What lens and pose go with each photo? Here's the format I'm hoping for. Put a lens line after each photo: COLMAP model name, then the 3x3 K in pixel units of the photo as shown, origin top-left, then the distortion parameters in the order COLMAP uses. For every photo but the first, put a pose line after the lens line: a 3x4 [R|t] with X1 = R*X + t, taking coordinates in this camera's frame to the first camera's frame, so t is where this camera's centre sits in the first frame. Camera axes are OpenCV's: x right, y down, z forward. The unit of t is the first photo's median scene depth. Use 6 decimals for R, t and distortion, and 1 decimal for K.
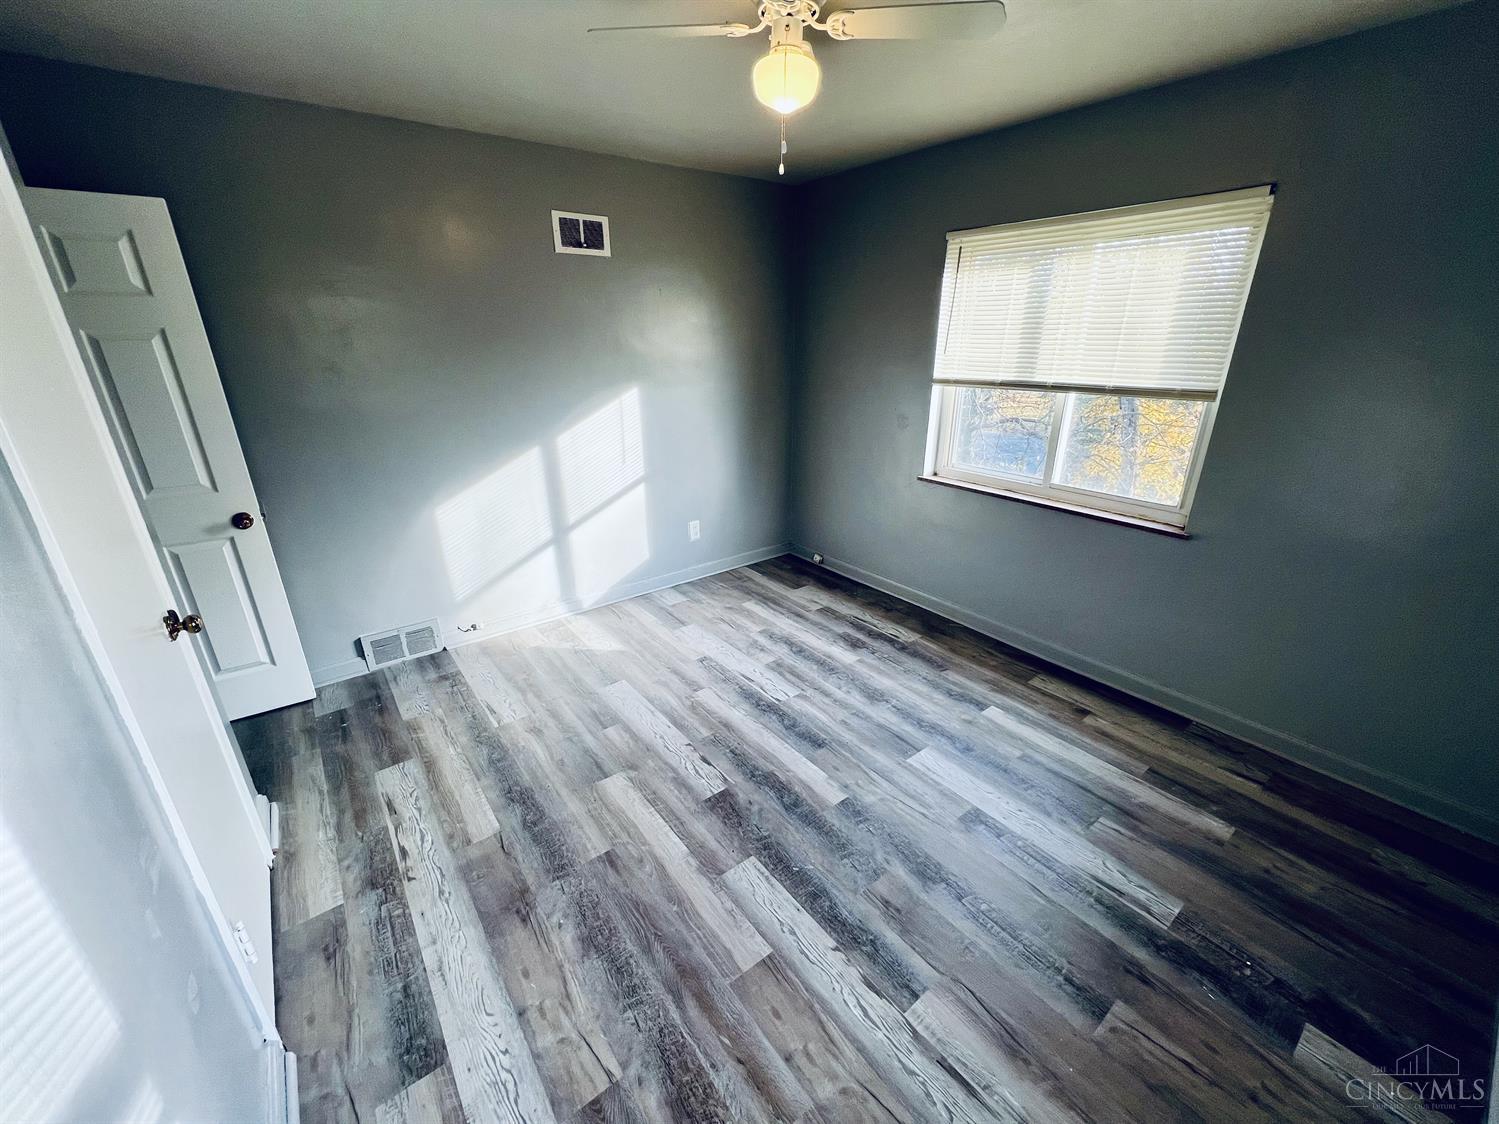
lens RADIAL K [[599.6, 0, 756.3], [0, 599.6, 561.5], [0, 0, 1]] dist [0.001305, -0.000332]
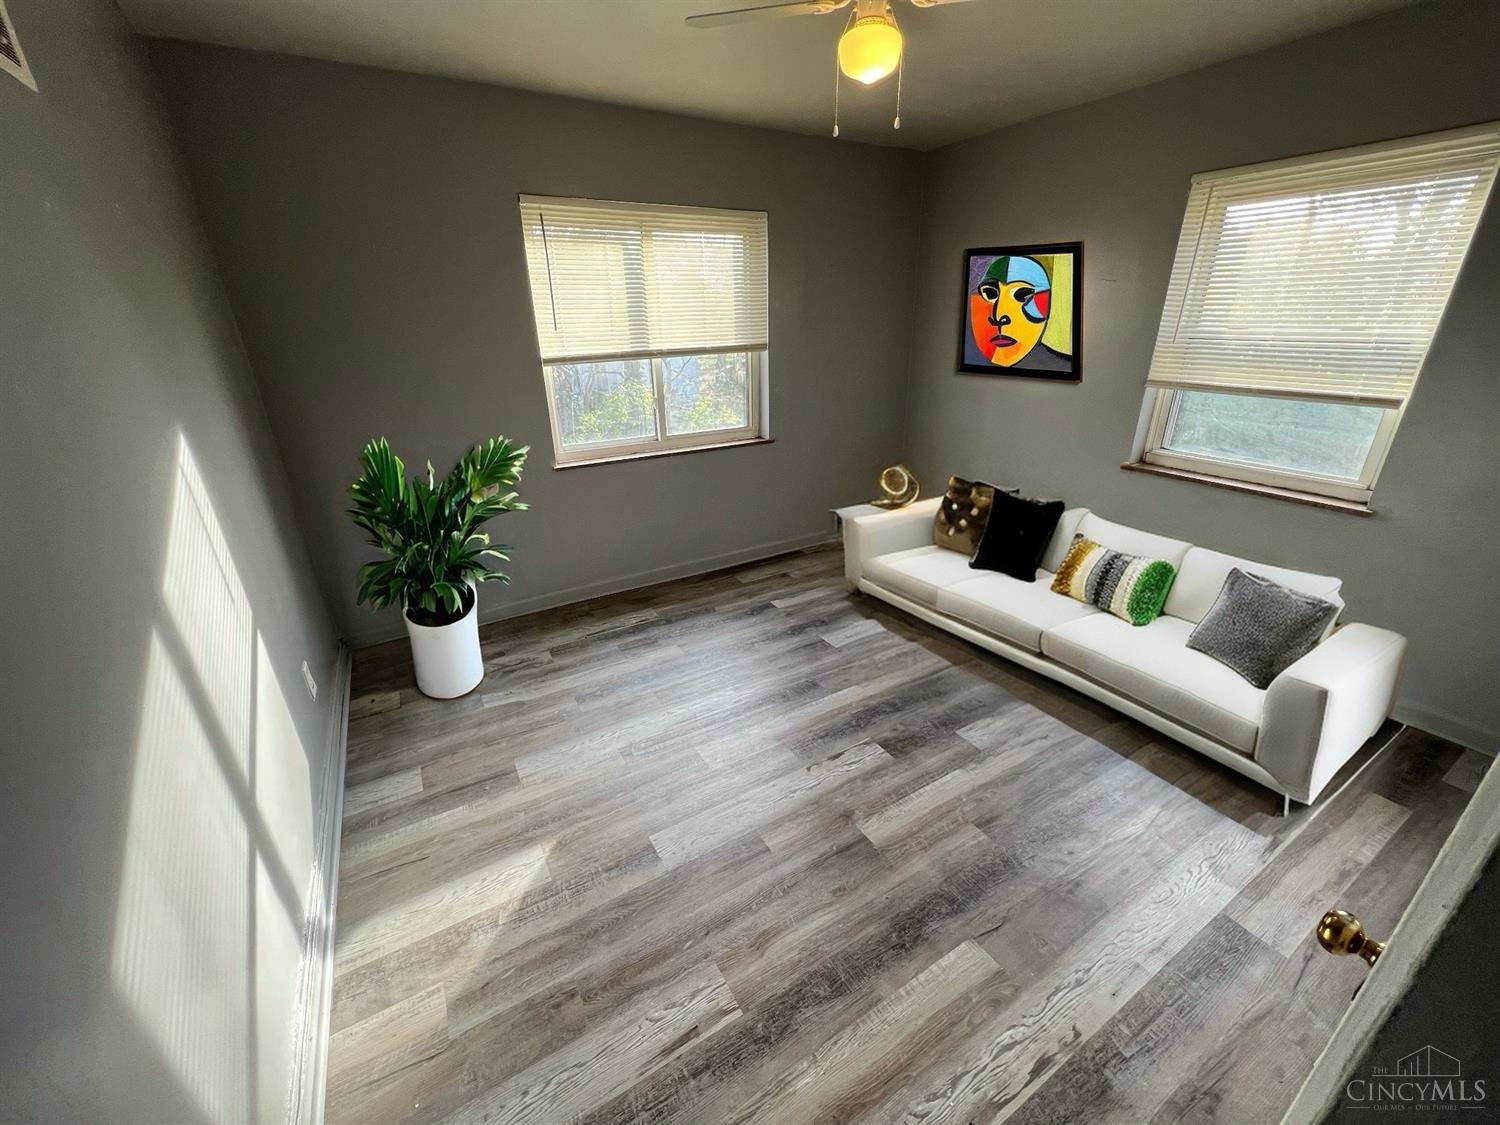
lens RADIAL K [[600.0, 0, 745.5], [0, 600.0, 564.7], [0, 0, 1]] dist [0.001305, -0.000332]
pose [[0.128730, -0.382863, 0.914792, -0.884574], [0.367254, 0.875284, 0.314647, -0.294351], [-0.921169, 0.295456, 0.253283, 0.829028]]
